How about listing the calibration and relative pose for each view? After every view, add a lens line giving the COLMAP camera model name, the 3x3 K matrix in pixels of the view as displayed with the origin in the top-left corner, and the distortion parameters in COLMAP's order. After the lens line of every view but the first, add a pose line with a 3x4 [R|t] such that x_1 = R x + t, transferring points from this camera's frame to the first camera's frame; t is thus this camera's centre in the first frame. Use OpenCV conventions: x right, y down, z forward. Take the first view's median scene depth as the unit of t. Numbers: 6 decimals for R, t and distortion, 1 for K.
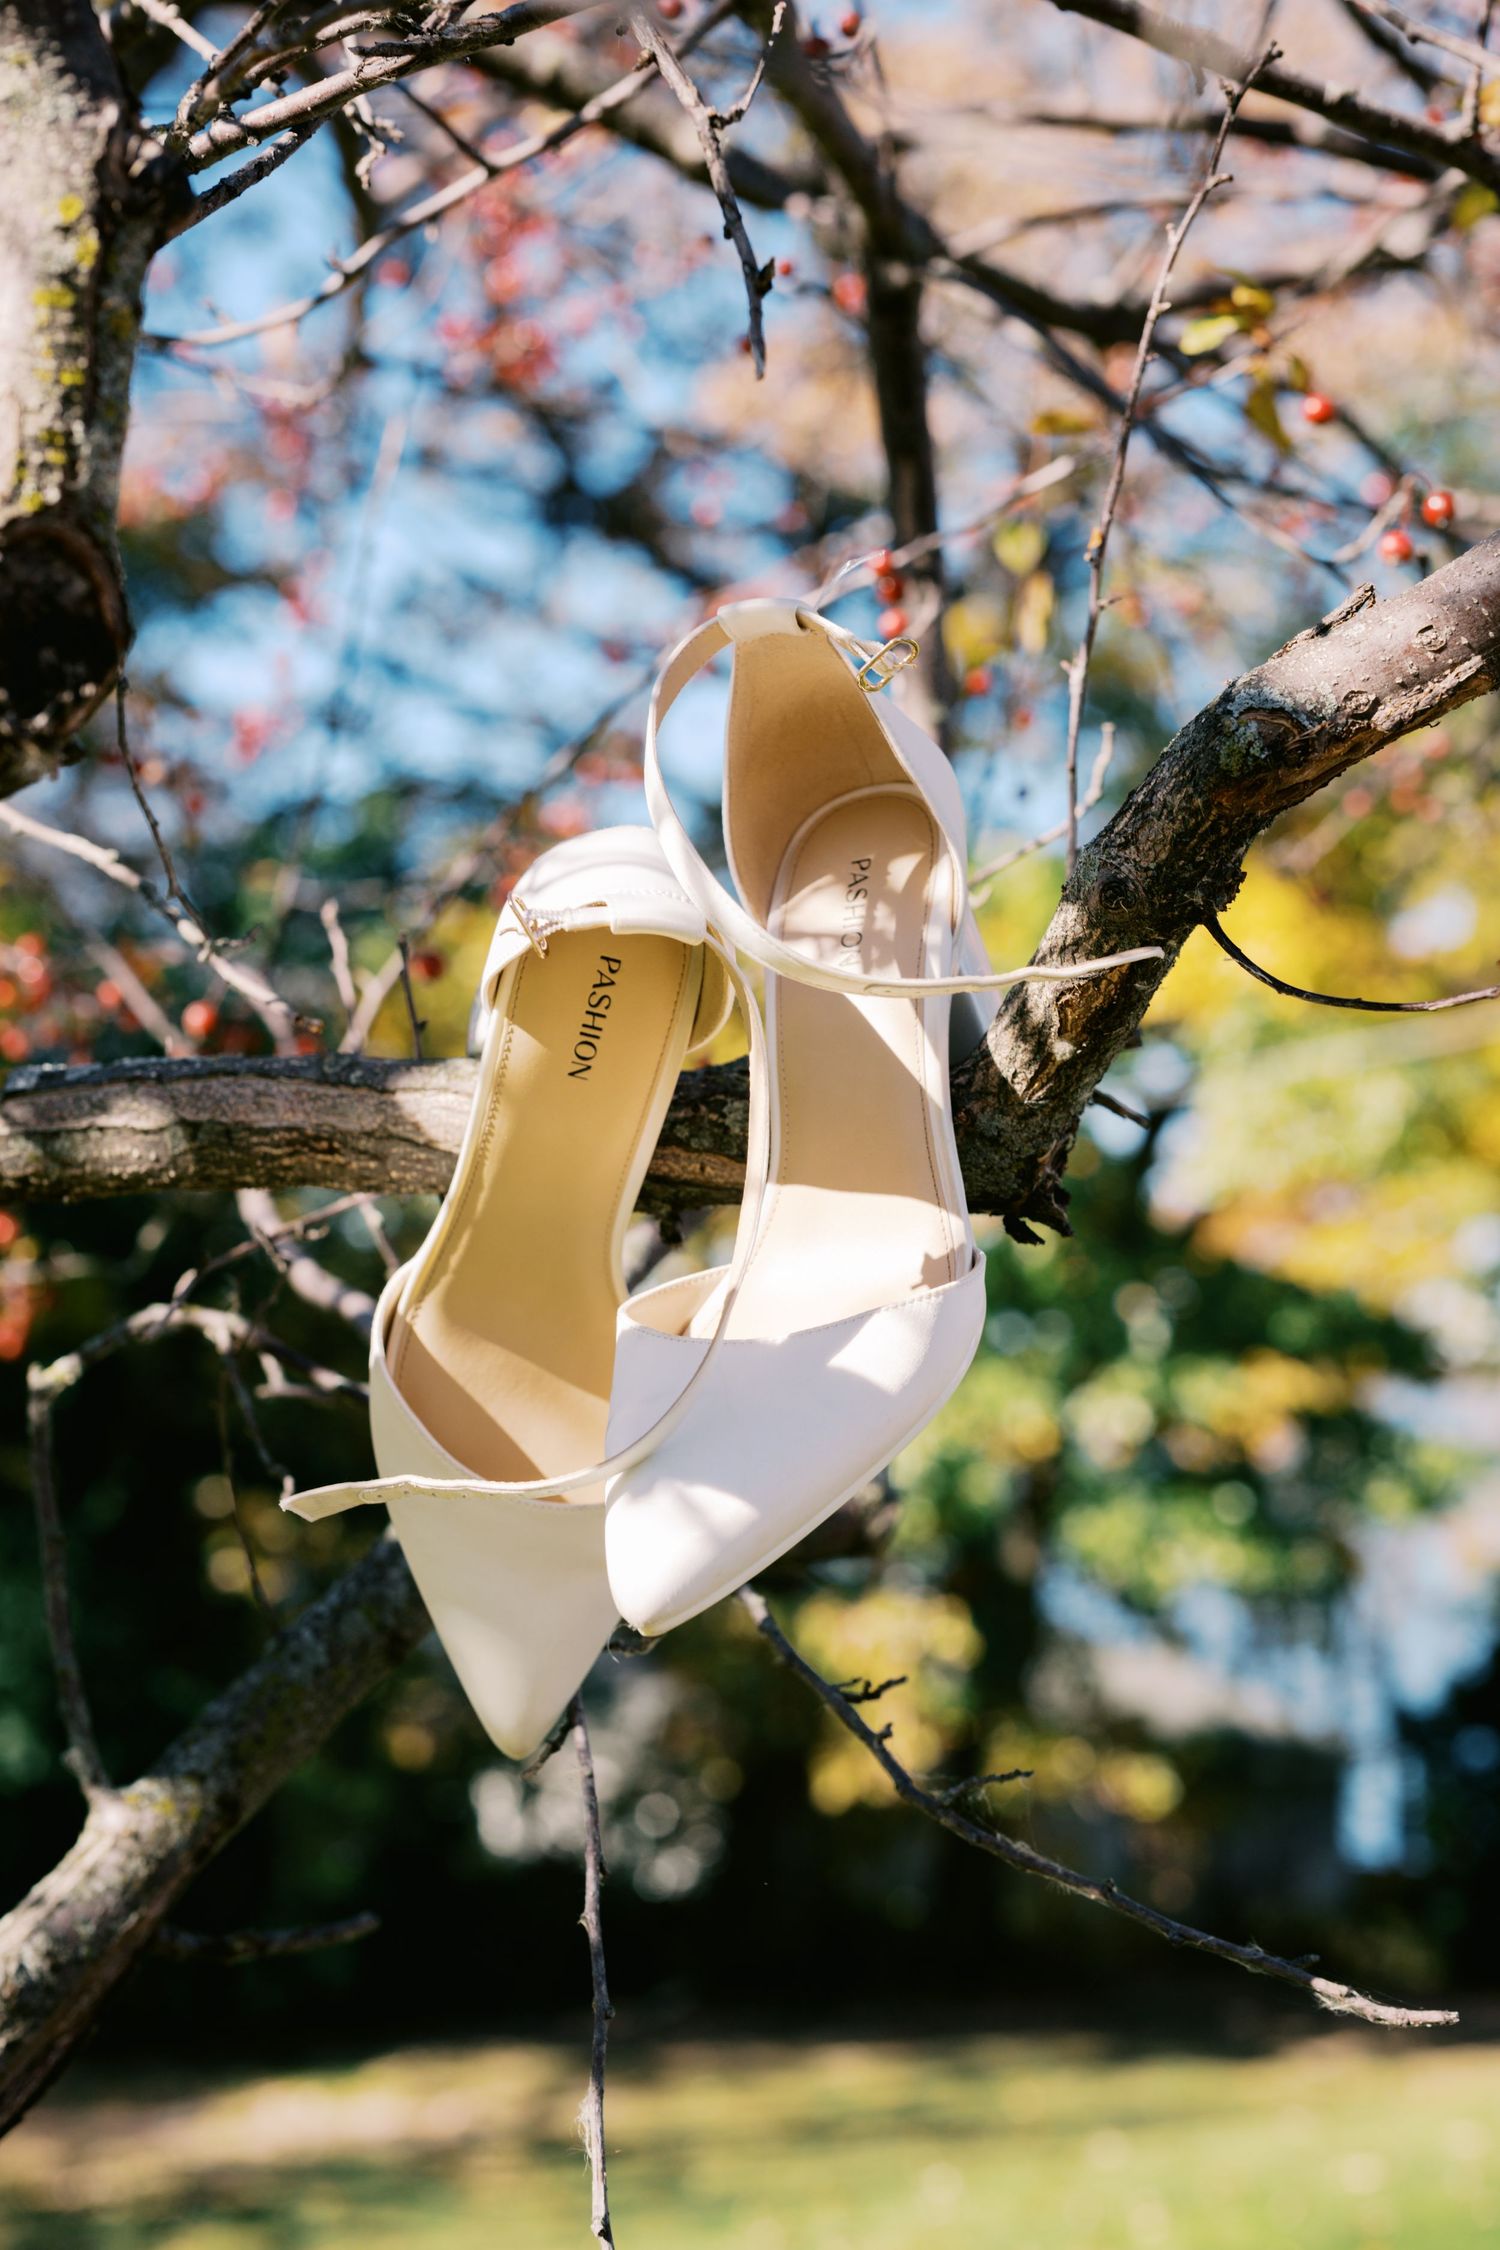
lens RADIAL K [[3195.2, 0, 750.0], [0, 3195.2, 1125.0], [0, 0, 1]] dist [-0.013713, 0.023281]
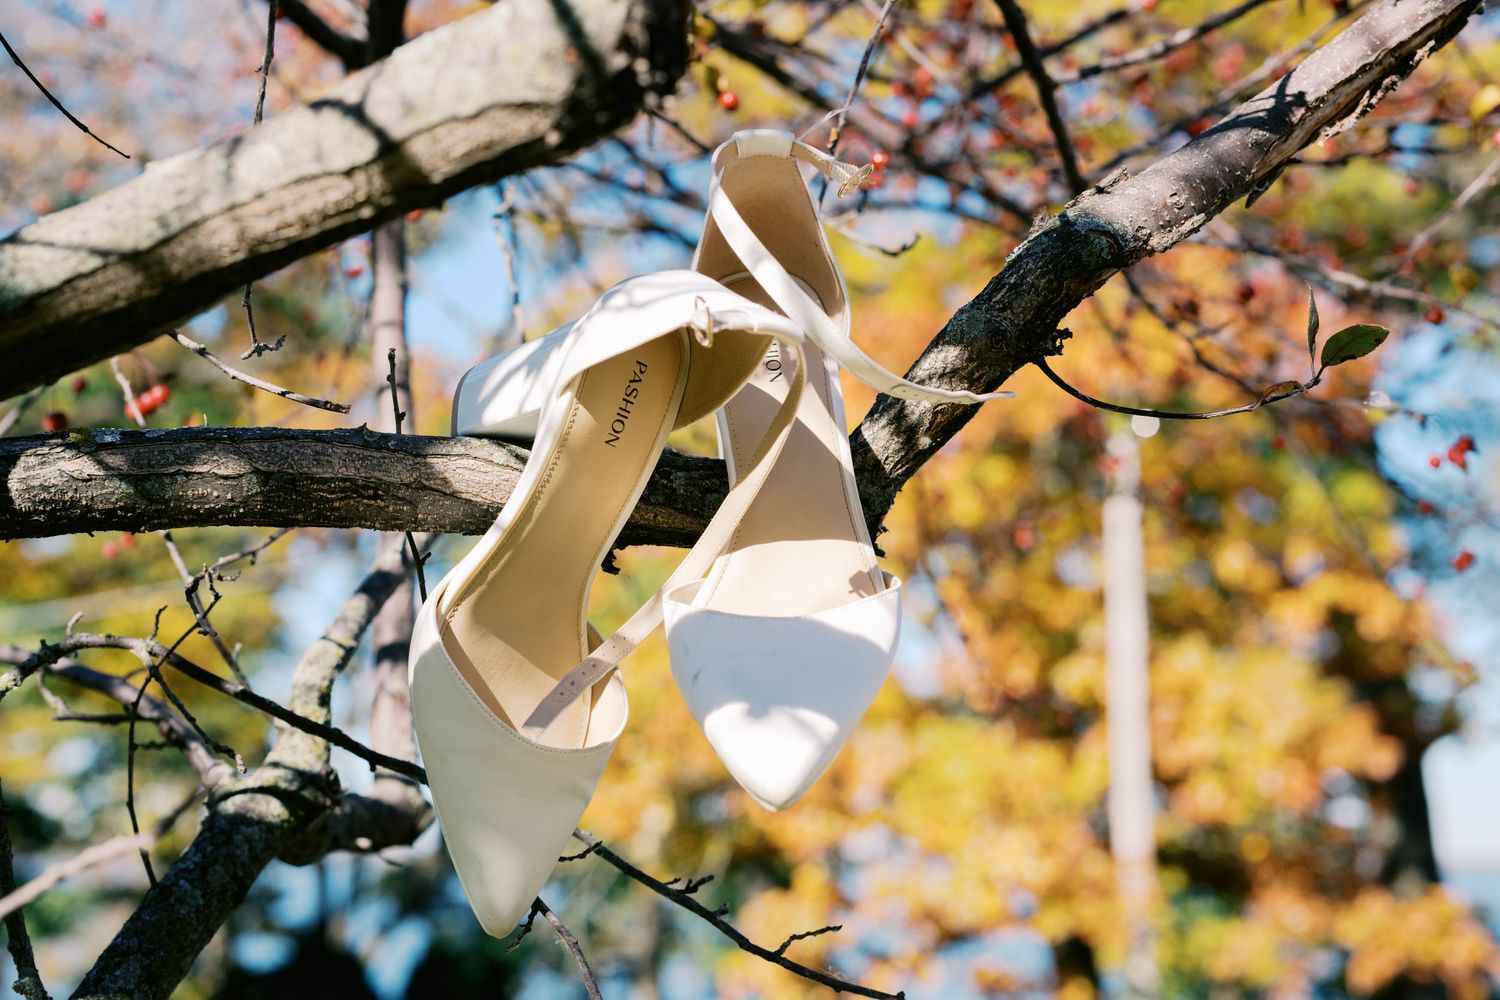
lens RADIAL K [[2130.2, 0, 750.0], [0, 2130.2, 500.0], [0, 0, 1]] dist [-0.013713, 0.023281]
pose [[0.876852, 0.049179, 0.478238, -0.430772], [-0.013715, 0.996908, -0.077370, 0.078564], [-0.480565, 0.061284, 0.874815, 0.126554]]
